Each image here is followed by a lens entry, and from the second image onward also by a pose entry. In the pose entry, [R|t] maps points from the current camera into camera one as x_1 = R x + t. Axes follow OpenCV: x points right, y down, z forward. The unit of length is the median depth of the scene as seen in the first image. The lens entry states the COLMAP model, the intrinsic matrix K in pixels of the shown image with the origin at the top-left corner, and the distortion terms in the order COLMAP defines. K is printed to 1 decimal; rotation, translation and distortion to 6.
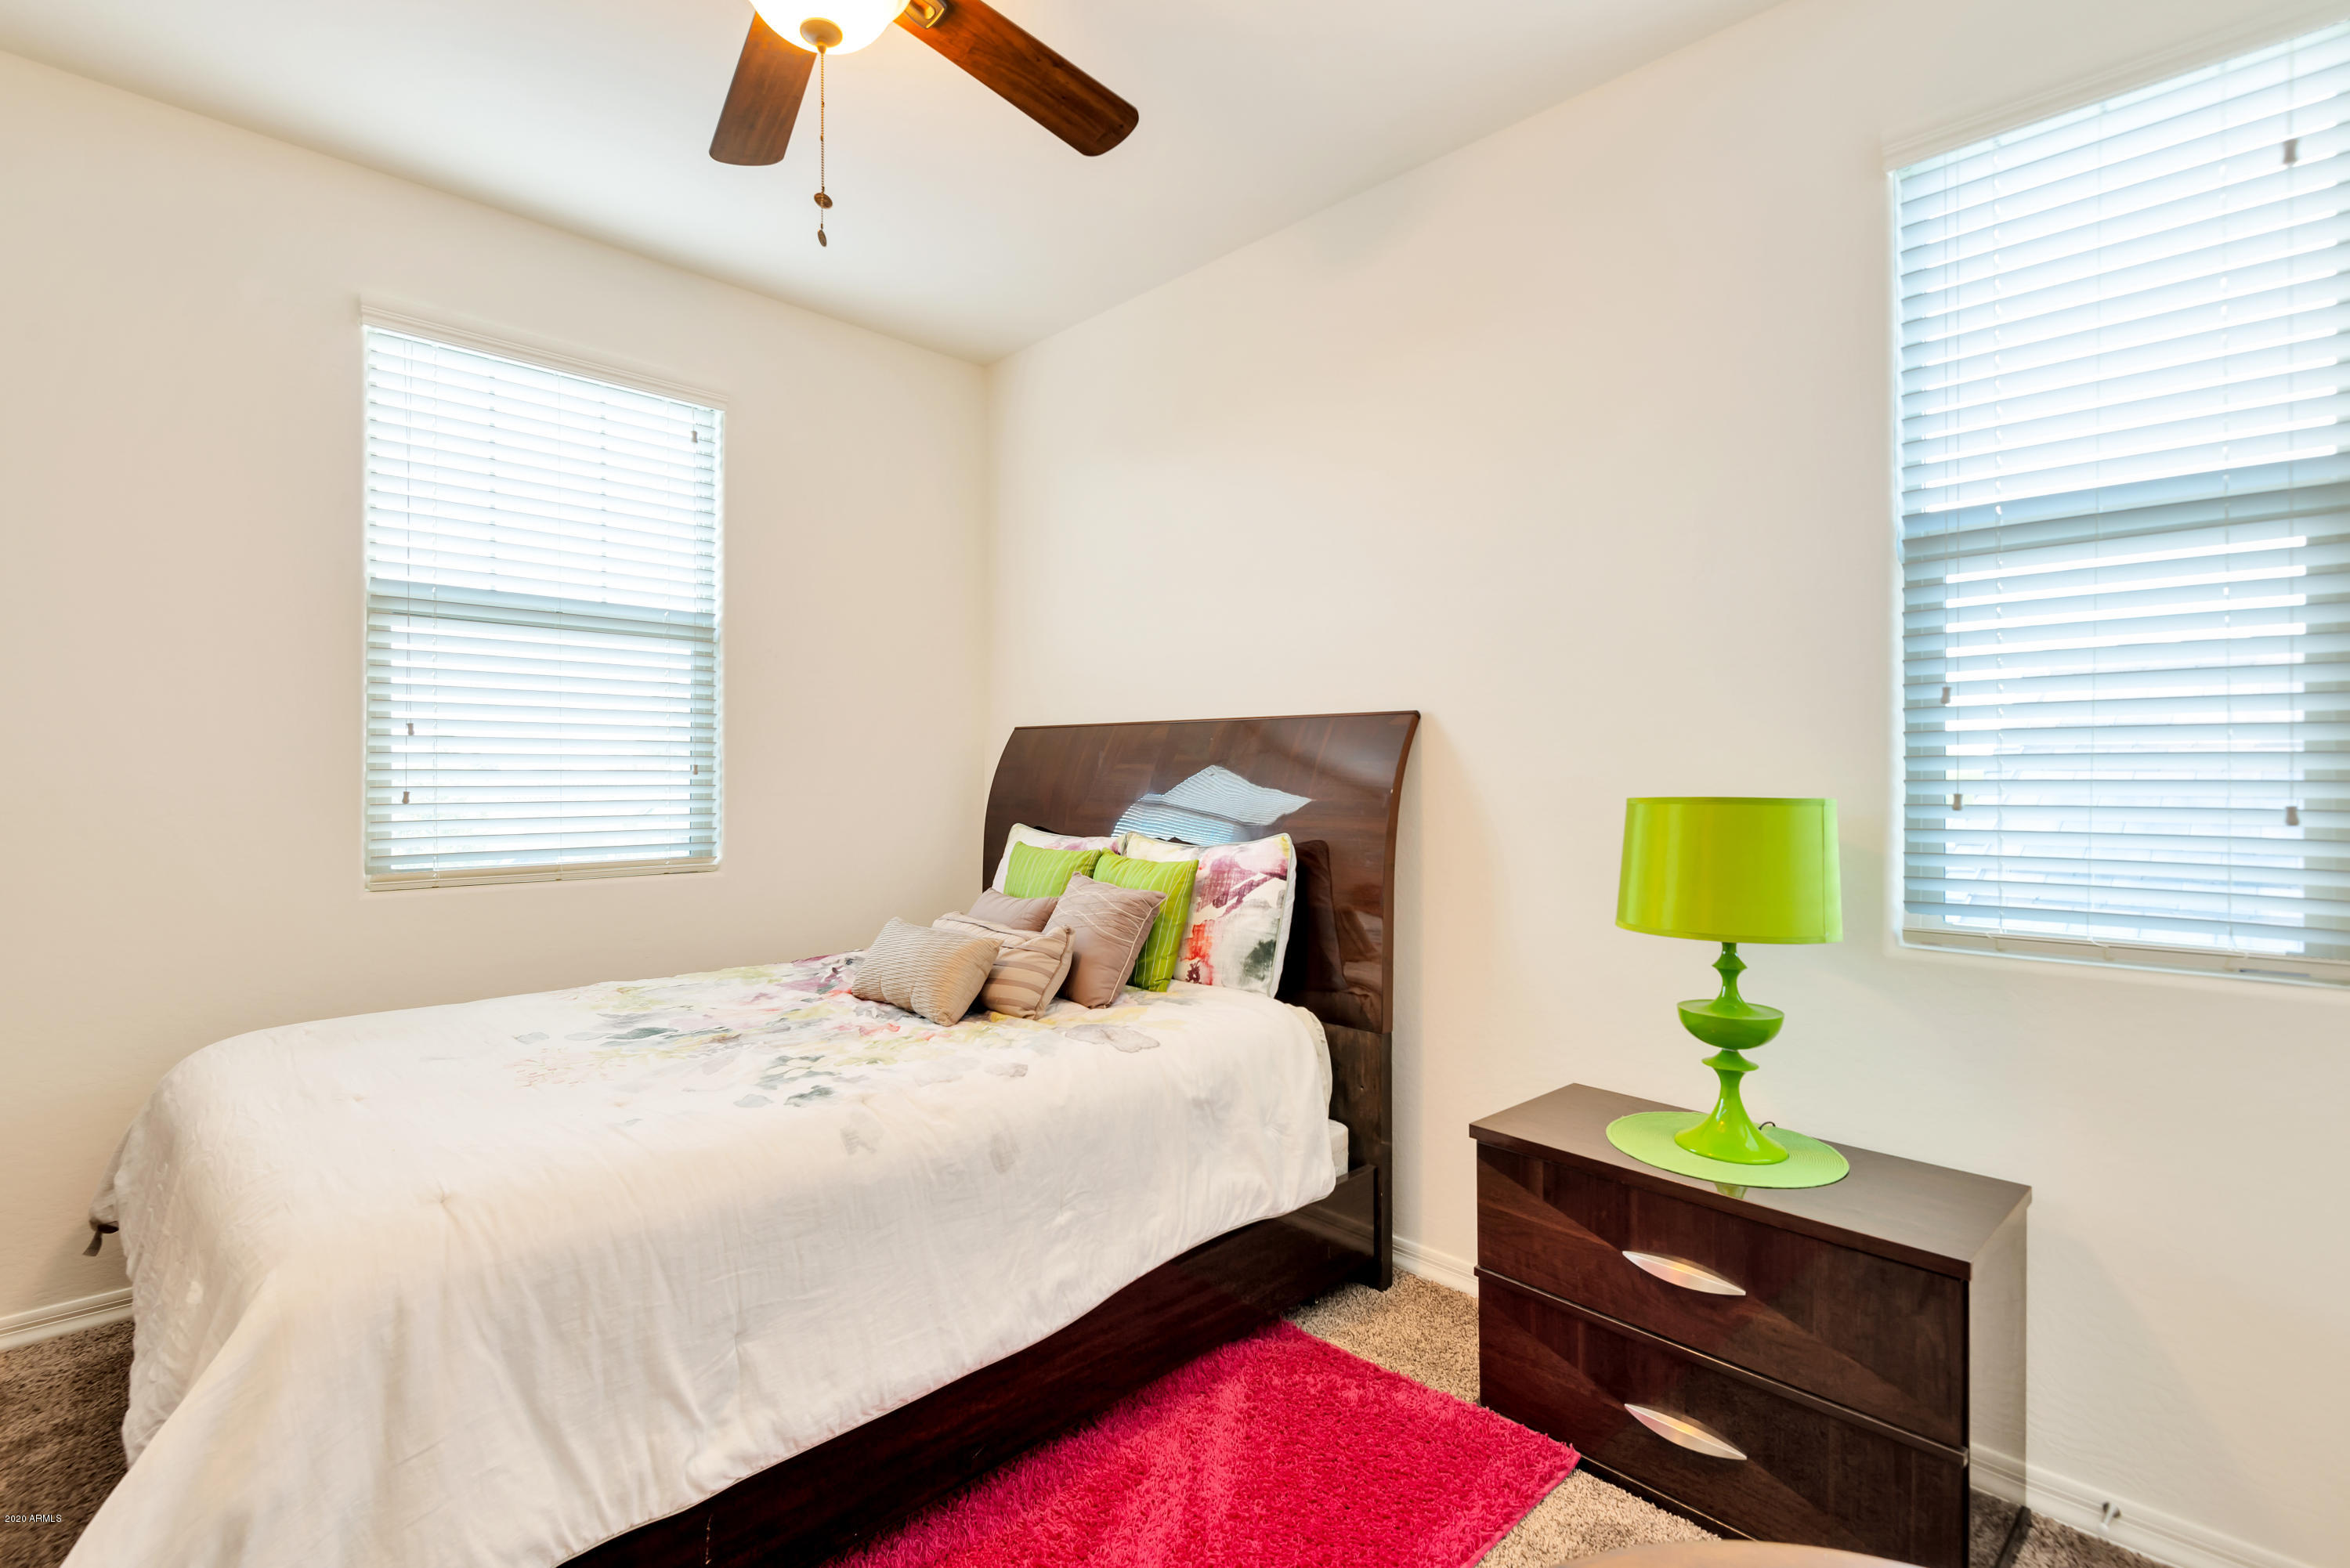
lens RADIAL K [[1017.5, 0, 1177.6], [0, 1017.5, 768.4], [0, 0, 1]] dist [0.001771, -0.000002]
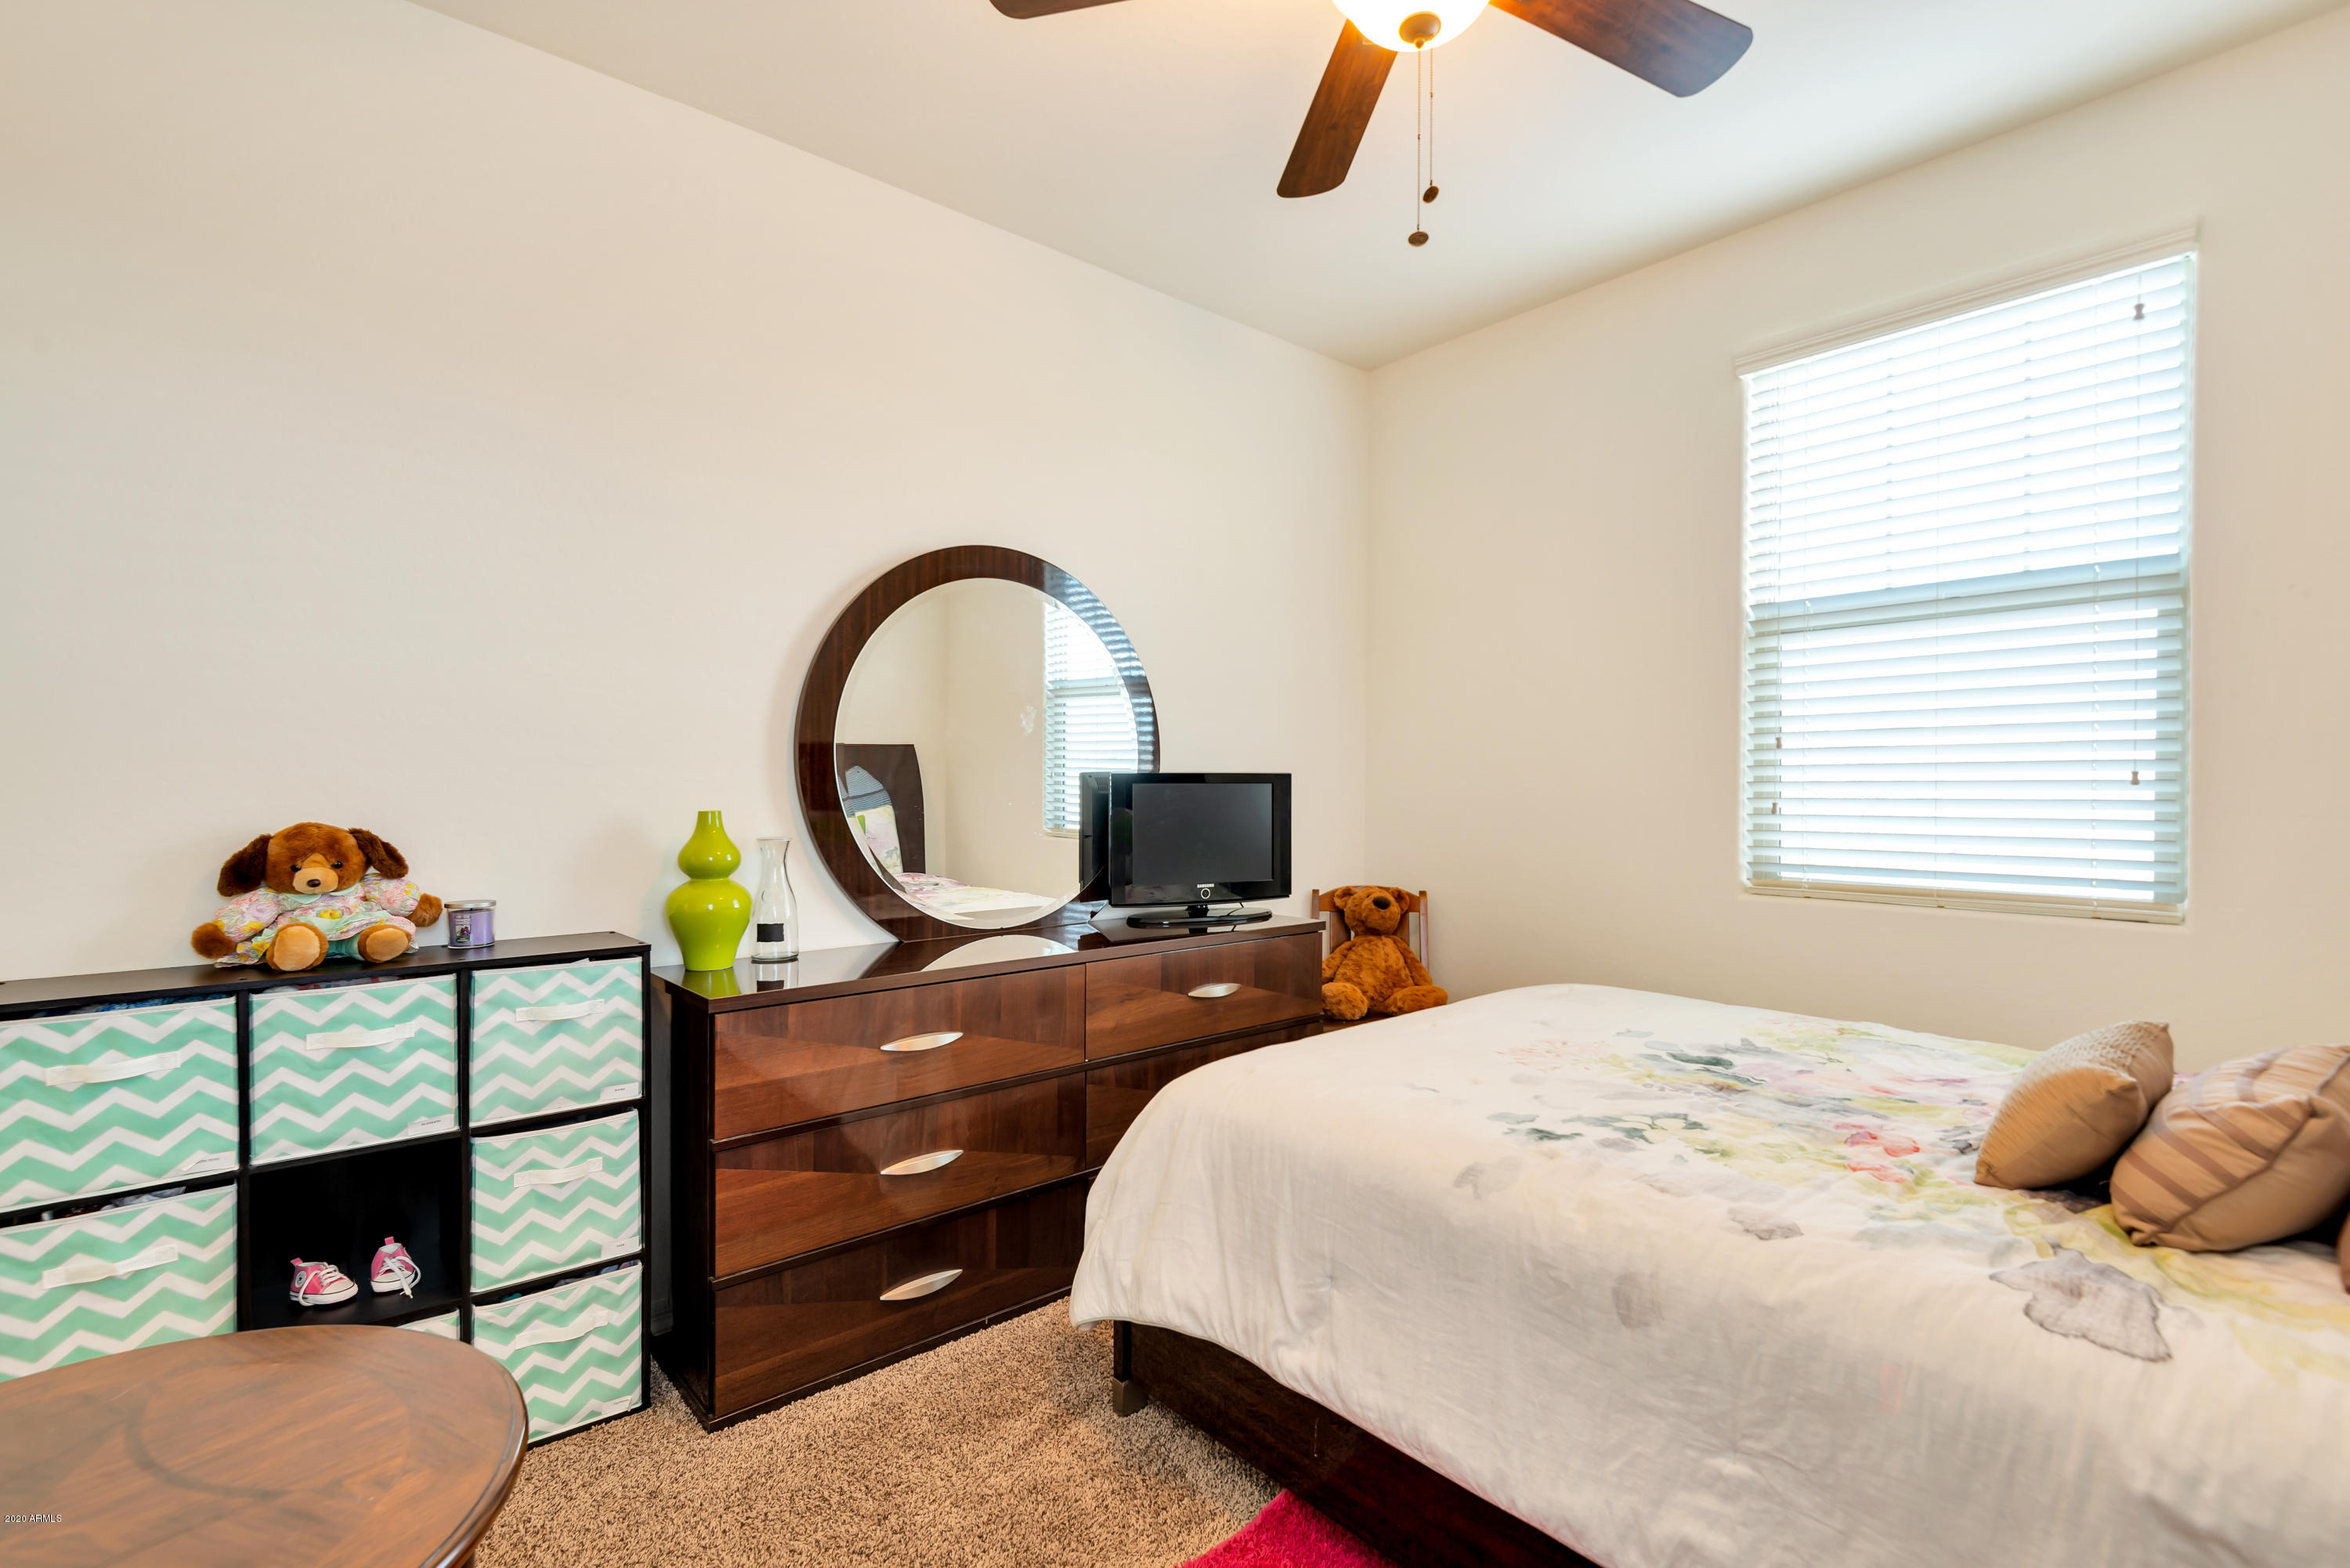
lens RADIAL K [[1069.4, 0, 1162.9], [0, 1069.4, 783.9], [0, 0, 1]] dist [0.003435, -0.007649]
pose [[-0.063502, -0.003100, -0.997977, 0.574639], [0.005945, 0.999976, -0.003485, 0.006273], [0.997964, -0.006154, -0.063482, 0.664853]]
